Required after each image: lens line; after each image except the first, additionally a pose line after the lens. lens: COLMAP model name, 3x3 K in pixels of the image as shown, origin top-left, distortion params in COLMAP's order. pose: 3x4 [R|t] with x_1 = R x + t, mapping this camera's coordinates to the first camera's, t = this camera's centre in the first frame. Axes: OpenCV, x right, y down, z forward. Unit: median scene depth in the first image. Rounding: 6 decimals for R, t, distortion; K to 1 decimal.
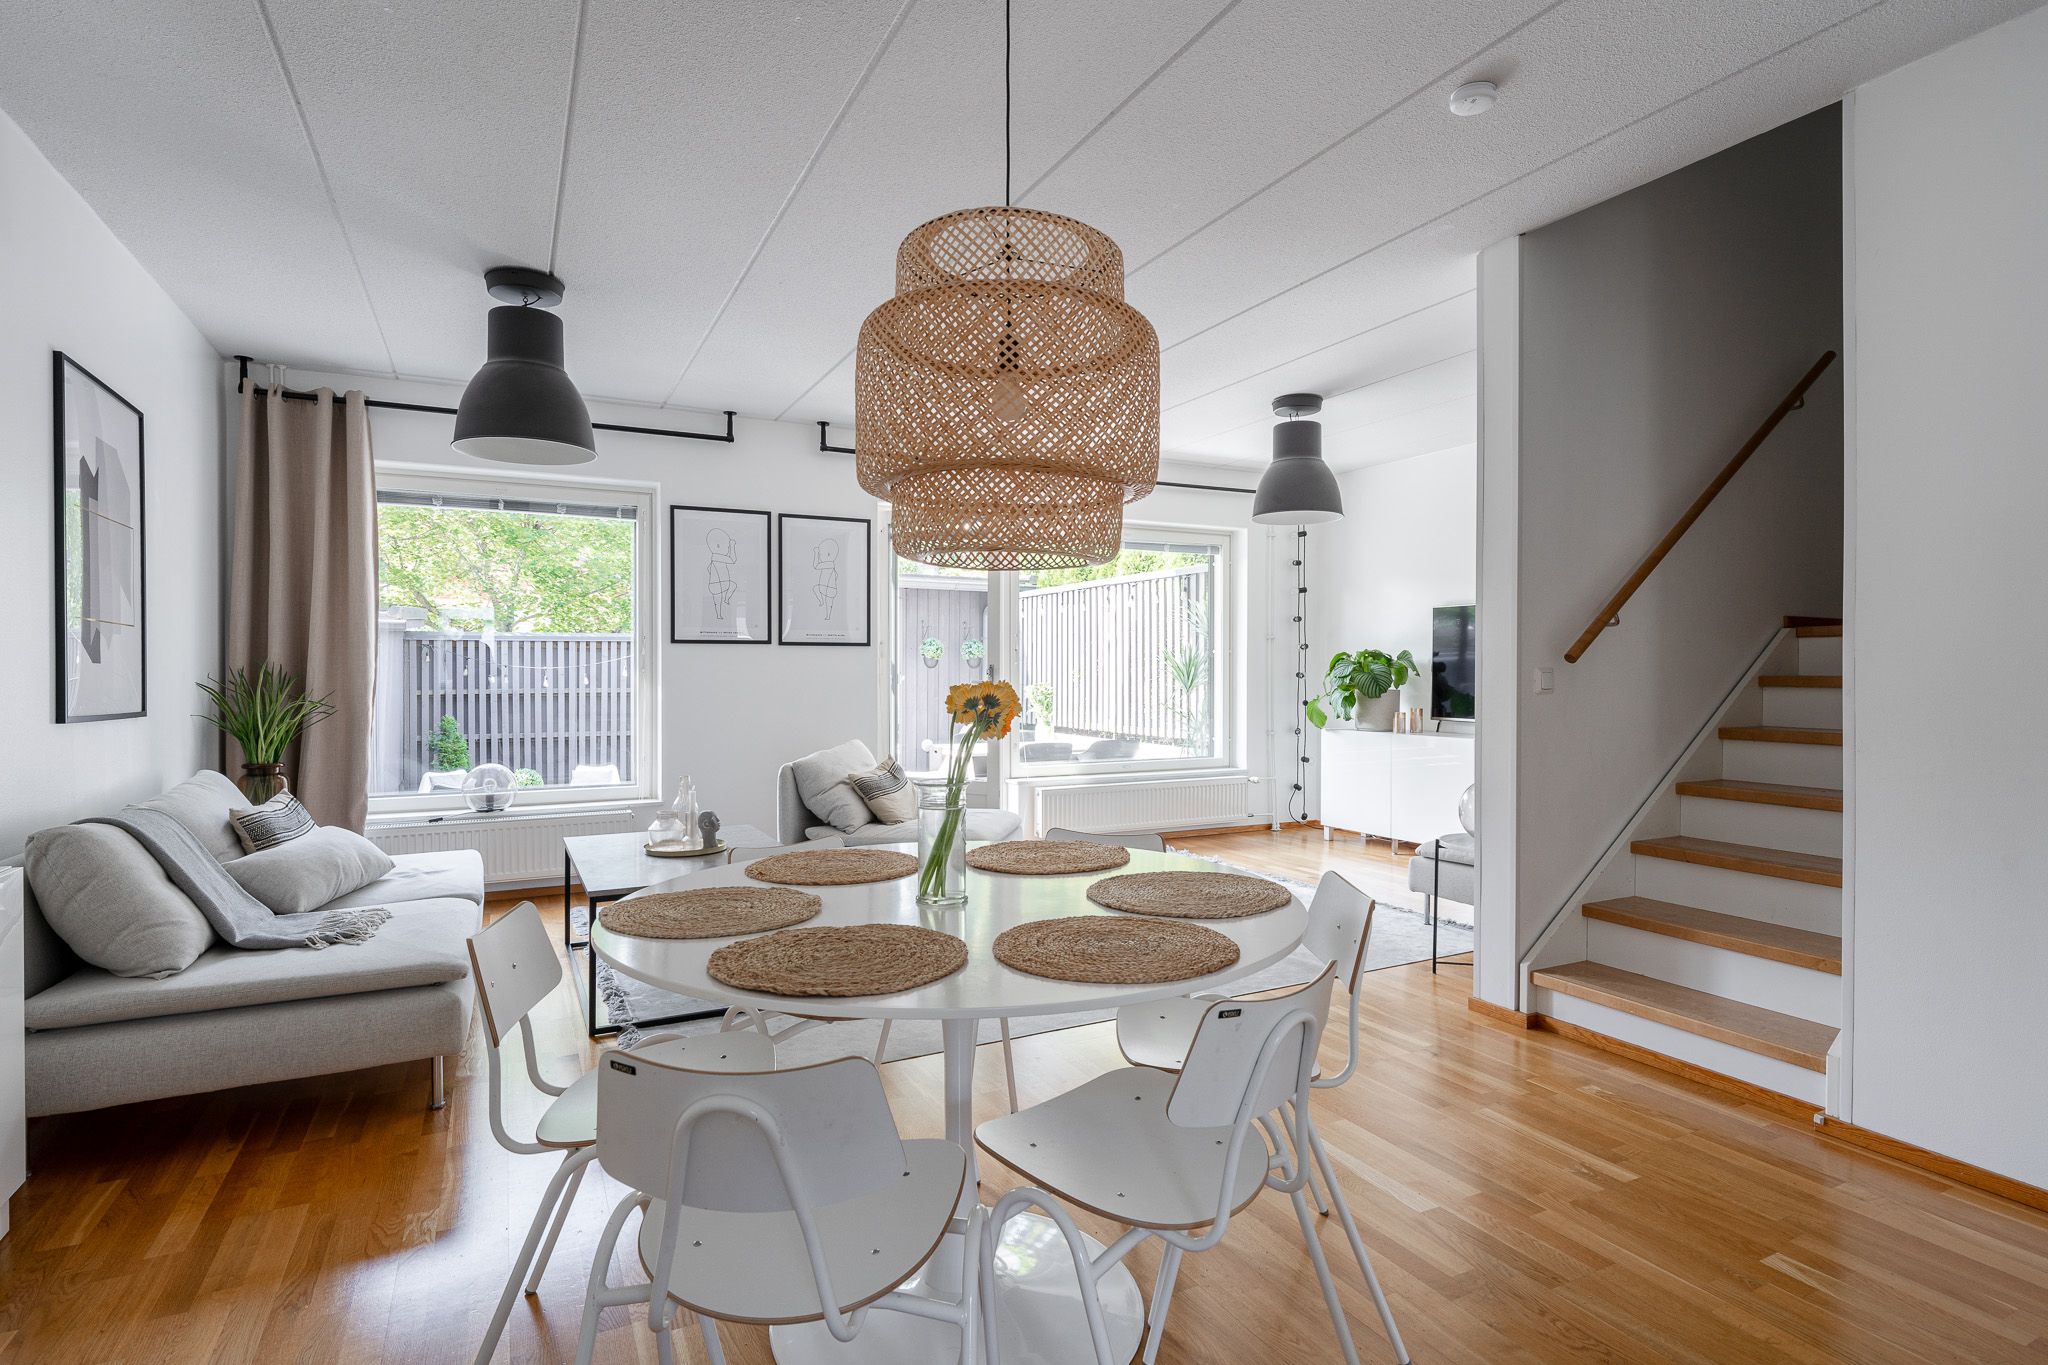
lens RADIAL K [[1018.1, 0, 1037.2], [0, 1018.1, 679.1], [0, 0, 1]] dist [-0.003569, -0.000766]
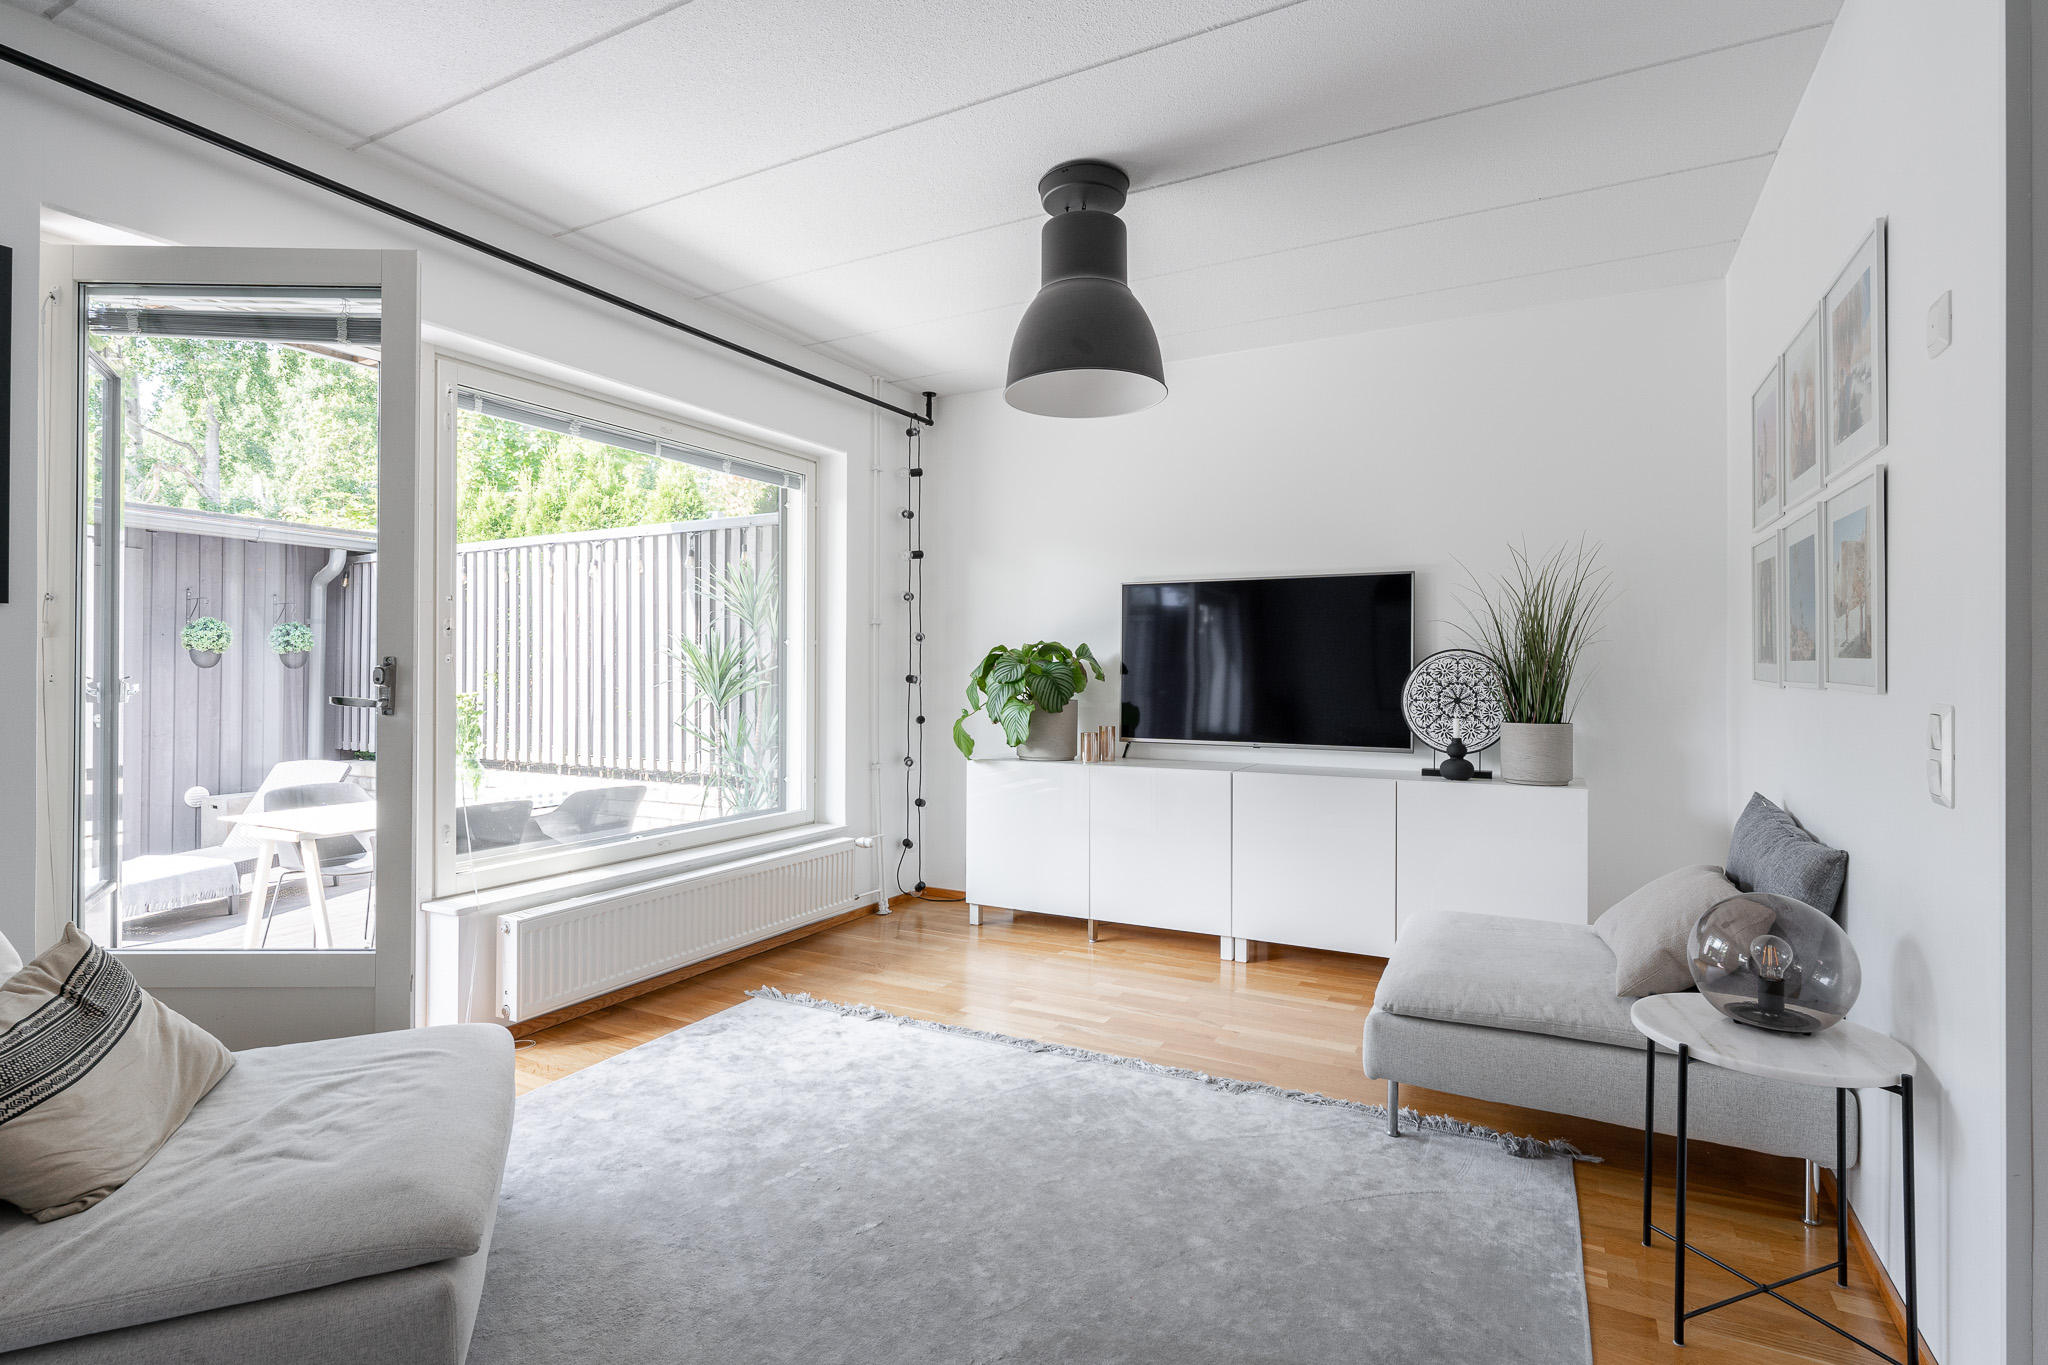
lens RADIAL K [[978.7, 0, 1025.4], [0, 978.7, 673.2], [0, 0, 1]] dist [0.000230, 0.000377]
pose [[0.826992, 0.002021, 0.562210, -0.053579], [0.003177, 0.999961, -0.008269, -0.002233], [-0.562205, 0.008625, 0.826953, 0.464793]]
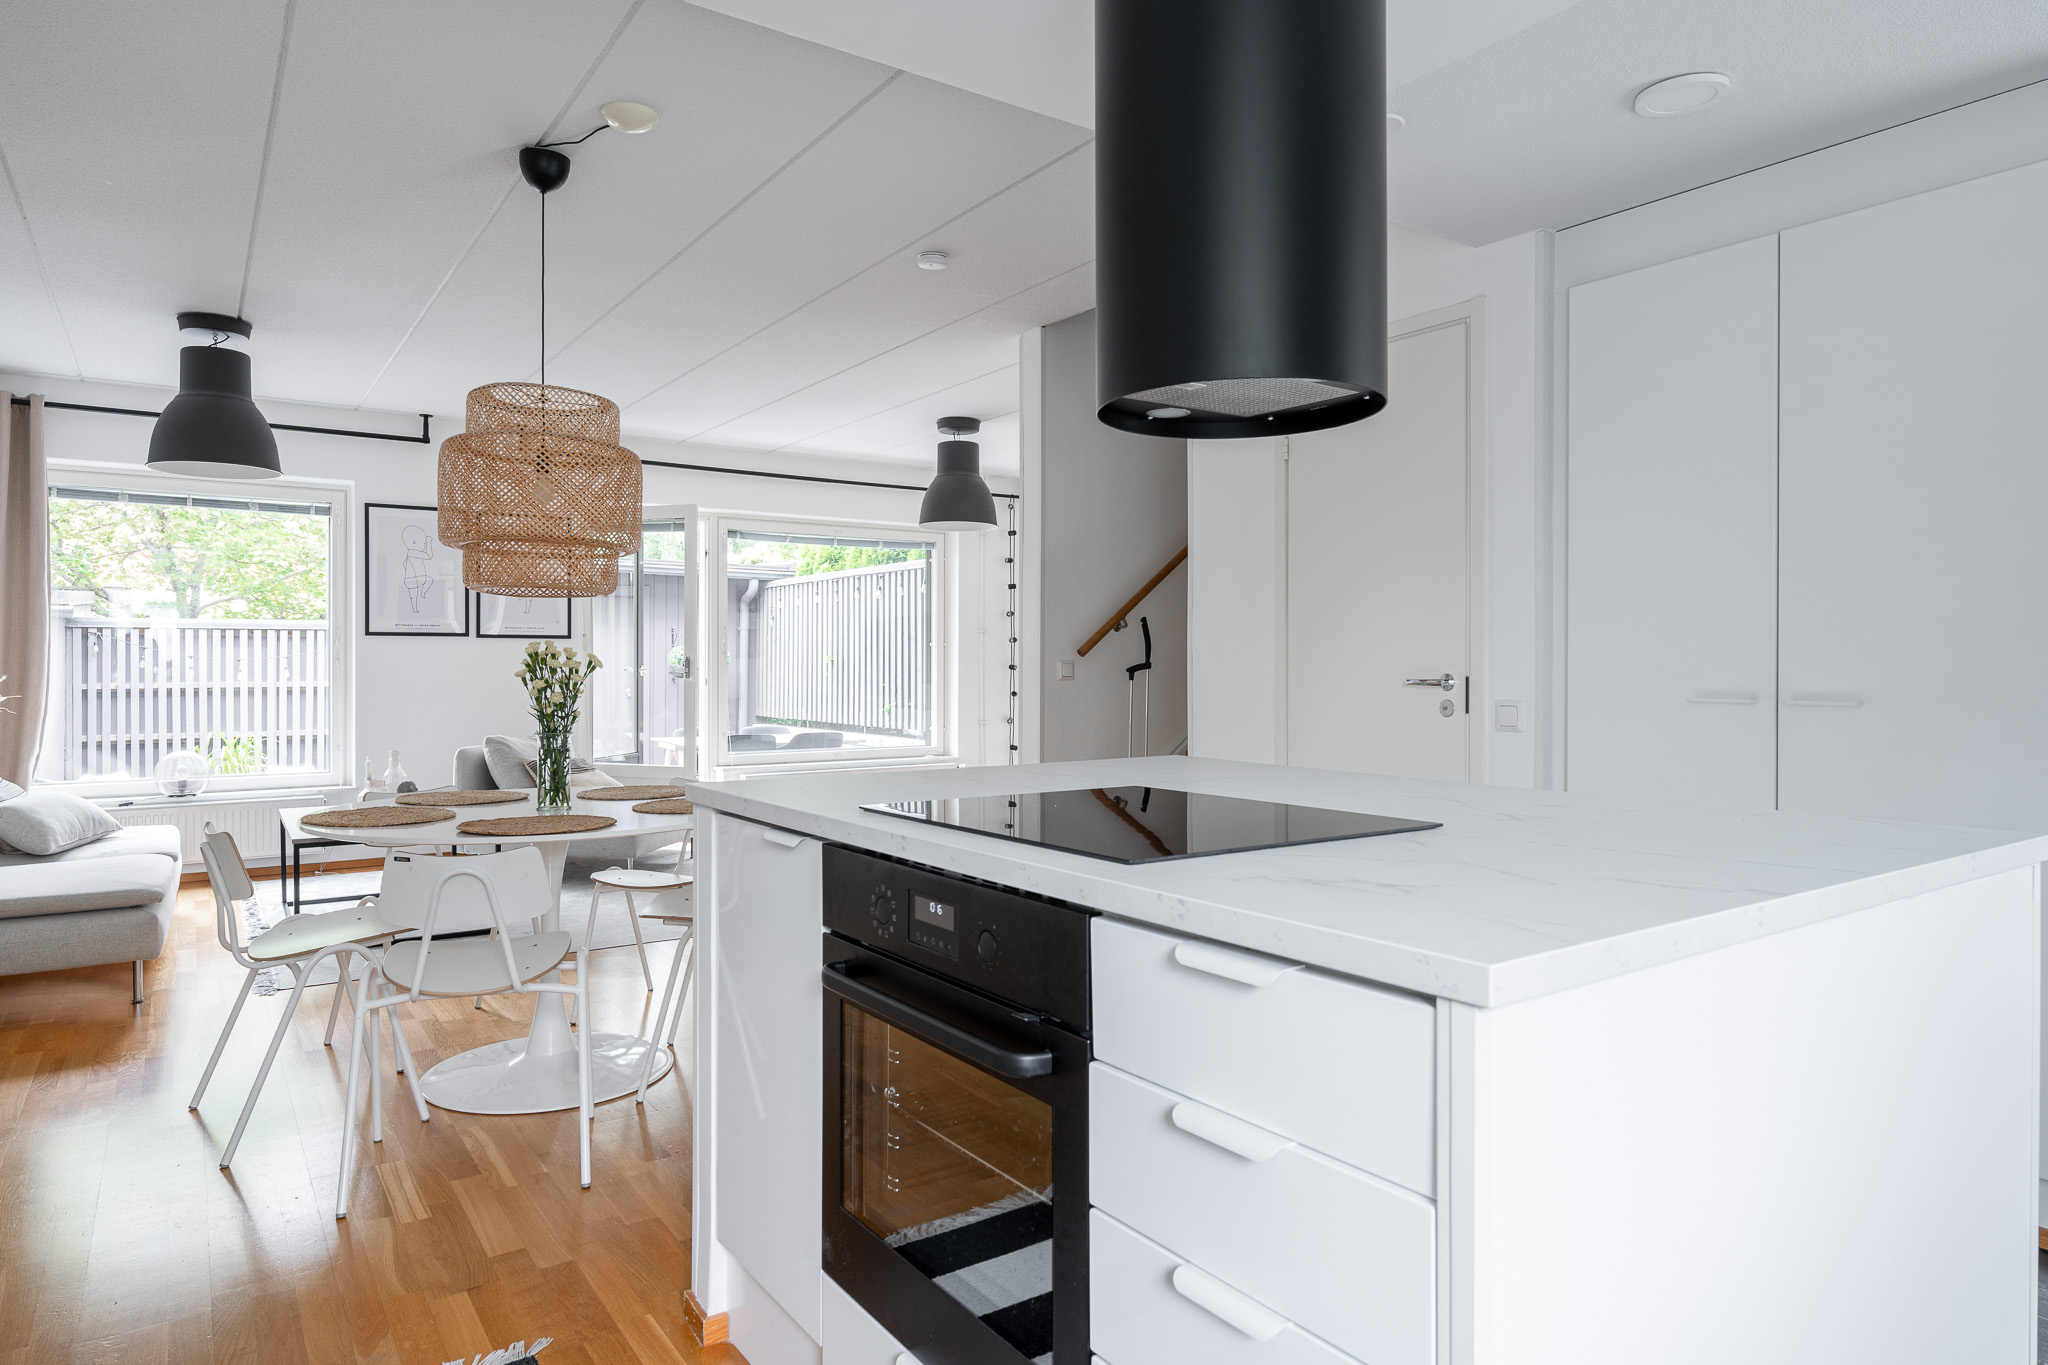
lens RADIAL K [[1190.2, 0, 1026.6], [0, 1190.2, 670.6], [0, 0, 1]] dist [-0.002604, 0.000787]
pose [[0.991133, 0.001076, 0.132871, 0.123576], [-0.000725, 0.999996, -0.002689, 0.003160], [-0.132873, 0.002569, 0.991130, -0.245640]]
